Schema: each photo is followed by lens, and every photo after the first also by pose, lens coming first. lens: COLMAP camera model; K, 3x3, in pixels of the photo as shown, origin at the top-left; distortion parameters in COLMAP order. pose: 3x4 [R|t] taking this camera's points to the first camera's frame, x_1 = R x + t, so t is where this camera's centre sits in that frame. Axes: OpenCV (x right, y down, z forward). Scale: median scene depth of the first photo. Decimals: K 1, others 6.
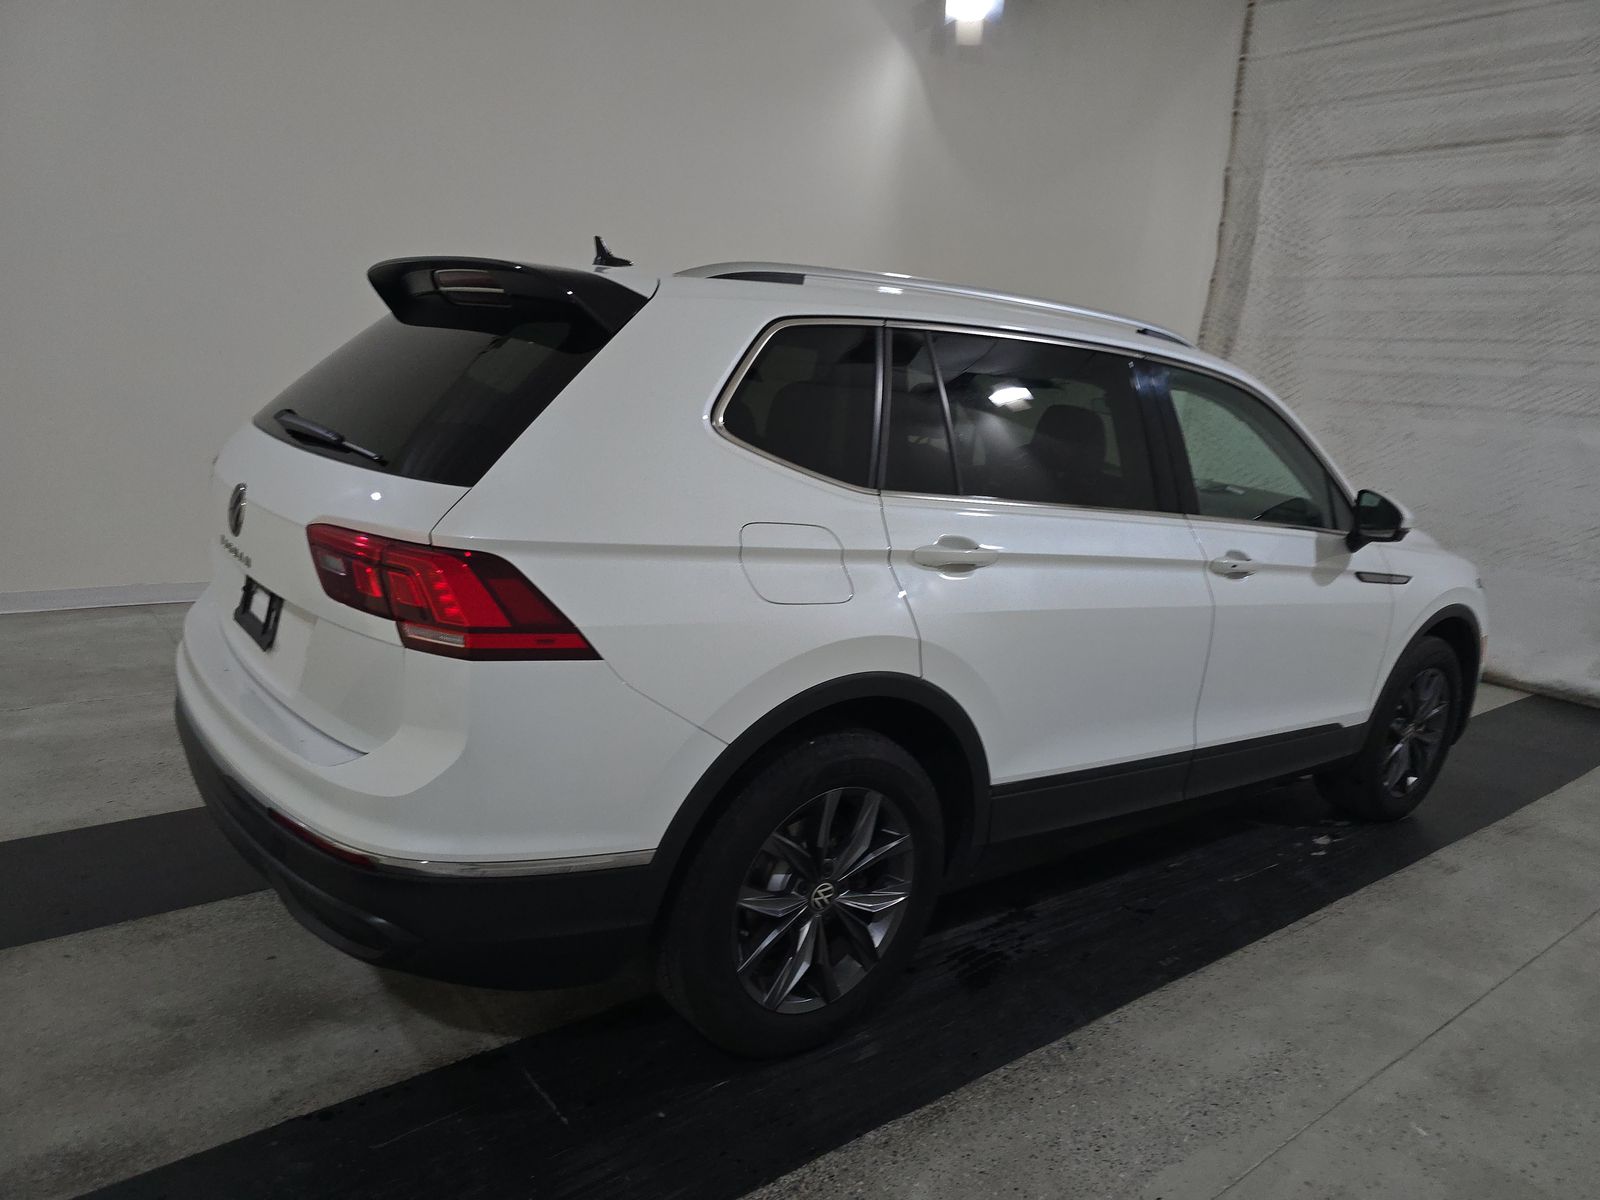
lens RADIAL K [[1058.6, 0, 787.3], [0, 1058.6, 583.3], [0, 0, 1]] dist [0.068381, -0.055751]
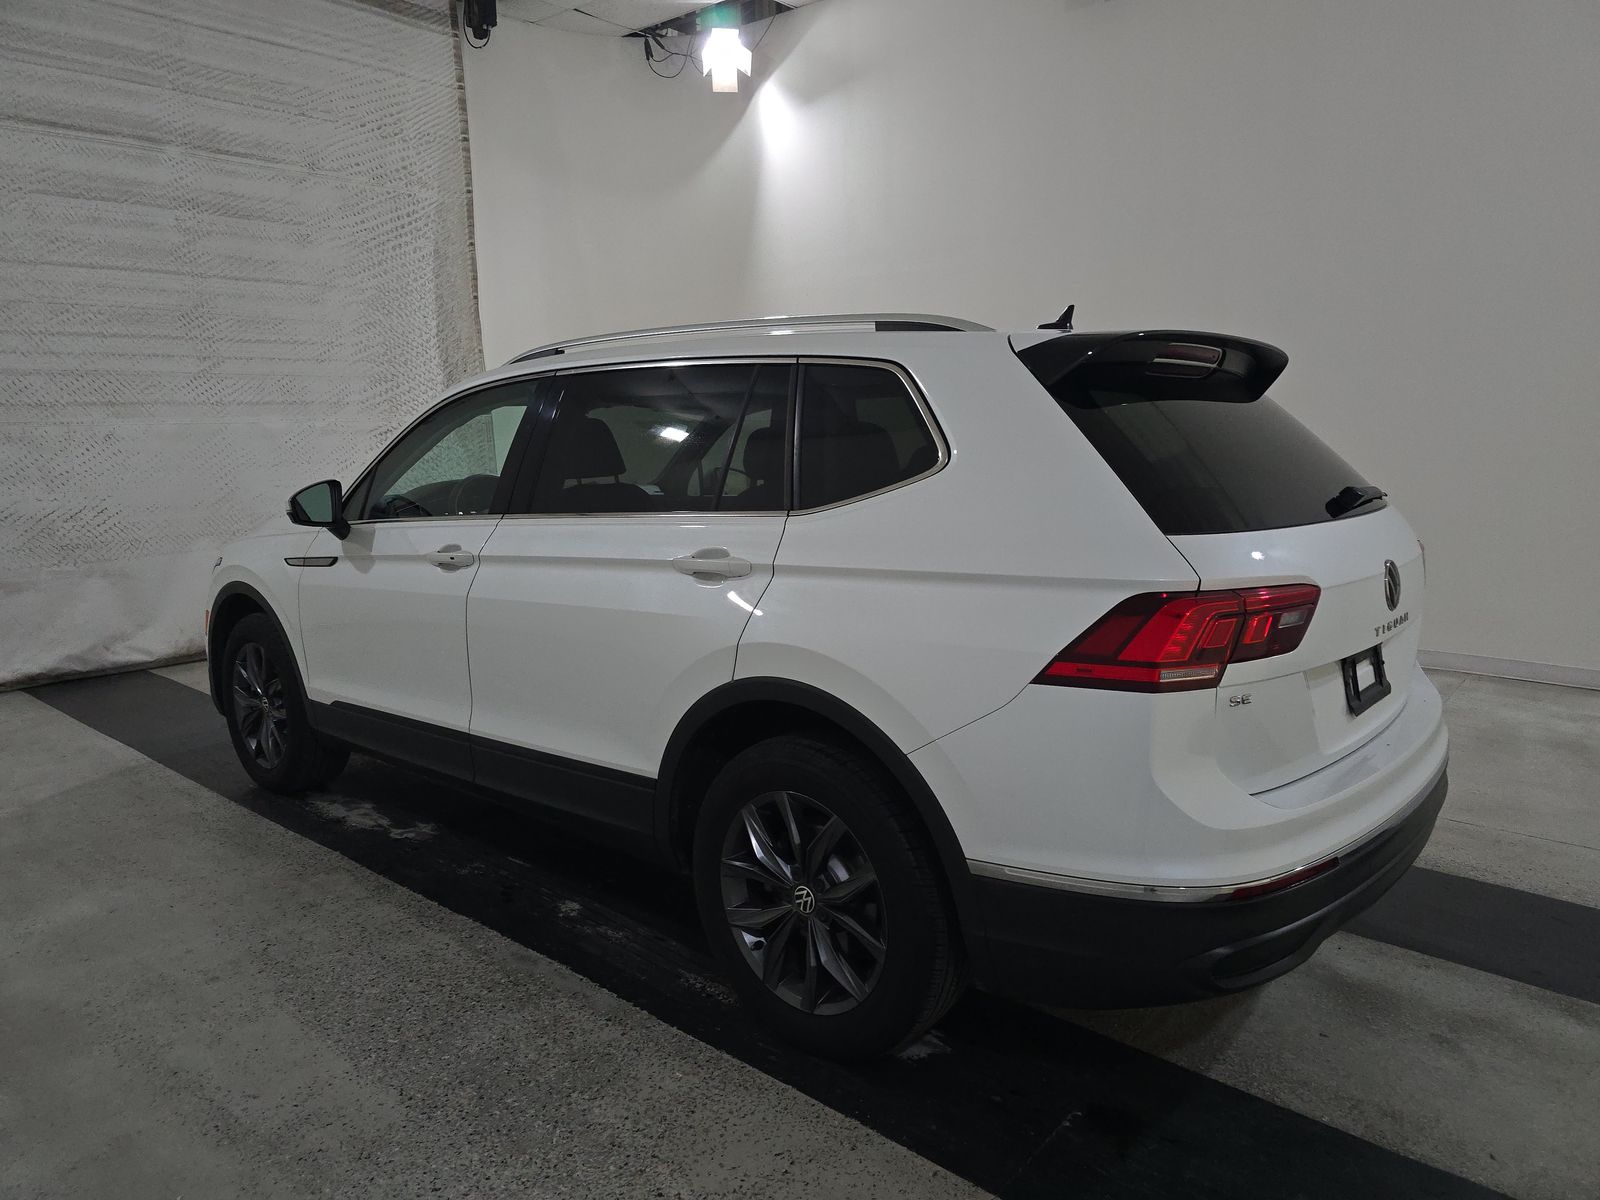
lens RADIAL K [[1081.4, 0, 800.0], [0, 1081.4, 600.0], [0, 0, 1]] dist [0.036875, -0.033679]
pose [[-0.188958, -0.240282, 0.952134, -0.521030], [0.185844, 0.943329, 0.274942, -0.165922], [-0.964239, 0.228901, -0.133595, 0.628716]]
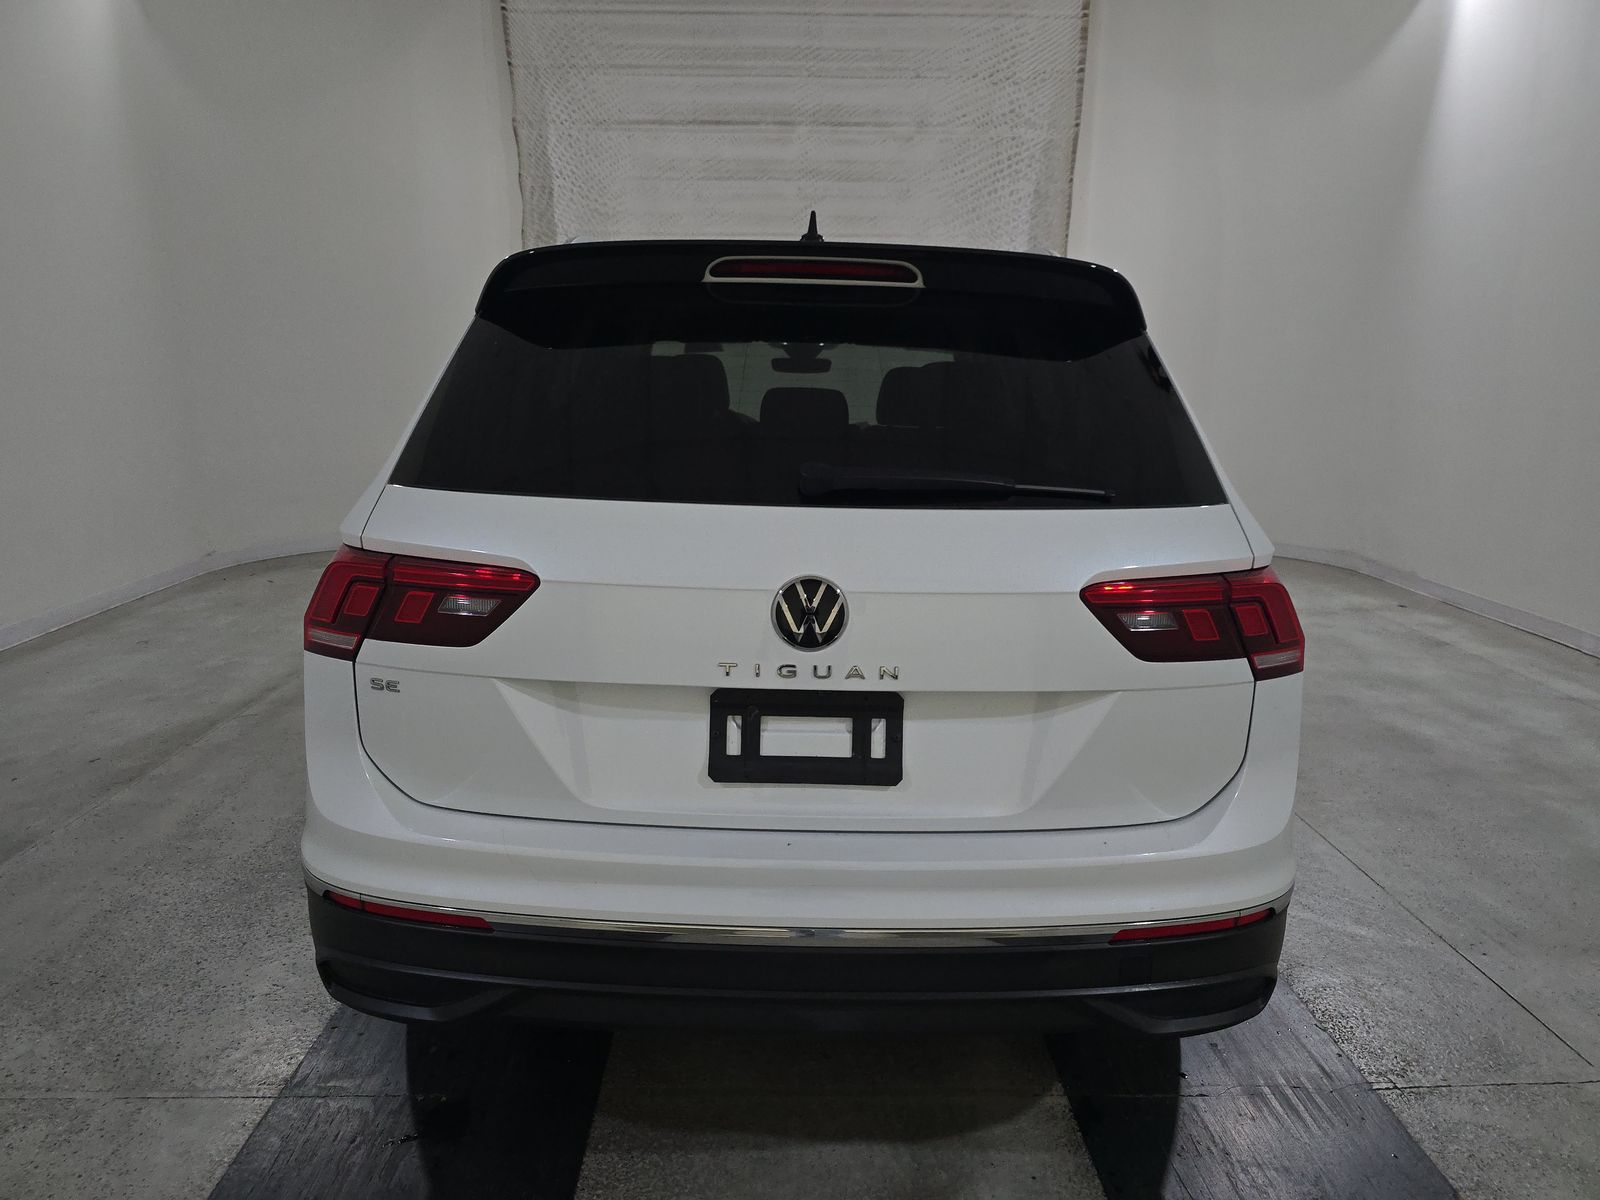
lens RADIAL K [[1076.3, 0, 788.7], [0, 1076.3, 606.5], [0, 0, 1]] dist [0.044206, -0.060598]
pose [[0.610044, -0.245171, 0.753484, -0.383511], [0.191503, 0.968356, 0.160041, -0.067760], [-0.768878, 0.046663, 0.637690, 0.211765]]
